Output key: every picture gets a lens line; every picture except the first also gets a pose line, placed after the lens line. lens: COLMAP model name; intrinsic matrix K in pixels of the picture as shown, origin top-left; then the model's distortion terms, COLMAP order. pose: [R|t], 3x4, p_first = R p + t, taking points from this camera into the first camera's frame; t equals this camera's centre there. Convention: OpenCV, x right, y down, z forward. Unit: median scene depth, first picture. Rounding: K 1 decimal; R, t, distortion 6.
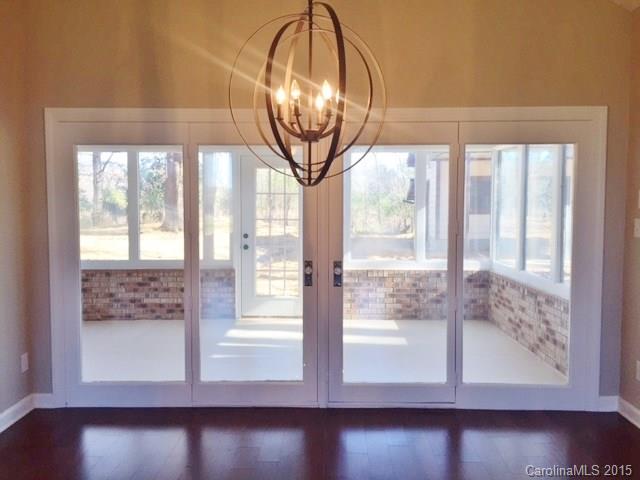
lens RADIAL K [[549.9, 0, 318.3], [0, 549.9, 236.5], [0, 0, 1]] dist [0.087731, -0.135474]
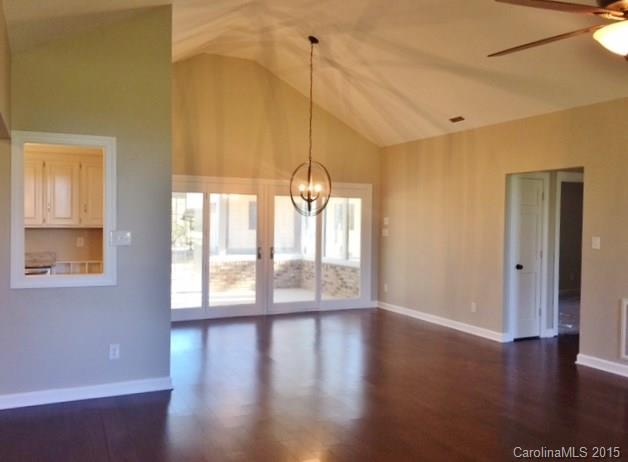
lens RADIAL K [[552.1, 0, 321.5], [0, 552.1, 231.8], [0, 0, 1]] dist [0.044021, -0.005620]
pose [[0.882338, 0.000390, 0.470616, -0.643425], [0.018083, 0.999233, -0.034731, 0.049023], [-0.470268, 0.039155, 0.881655, -0.813996]]
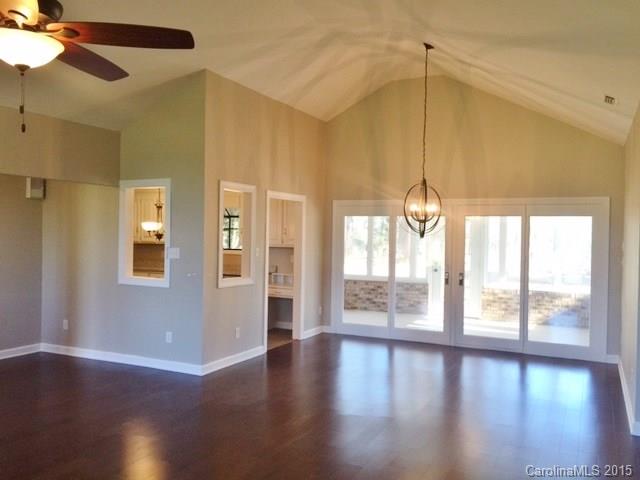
lens RADIAL K [[549.9, 0, 318.3], [0, 549.9, 236.5], [0, 0, 1]] dist [0.087731, -0.135474]
pose [[0.908802, 0.018258, -0.416828, 0.308912], [-0.046283, 0.997288, -0.057225, 0.039745], [0.414653, 0.071299, 0.907182, -0.824478]]
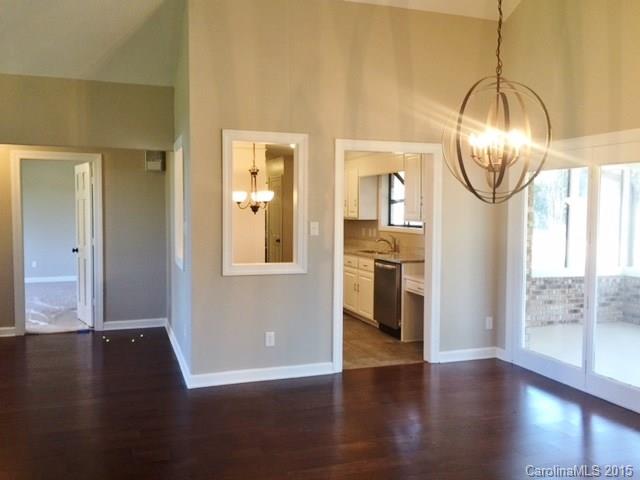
lens RADIAL K [[549.9, 0, 318.3], [0, 549.9, 236.5], [0, 0, 1]] dist [0.087731, -0.135474]
pose [[0.354037, 0.050467, -0.933869, 0.507491], [-0.070302, 0.997154, 0.027236, -0.006968], [0.932585, 0.056010, 0.356577, 0.038159]]
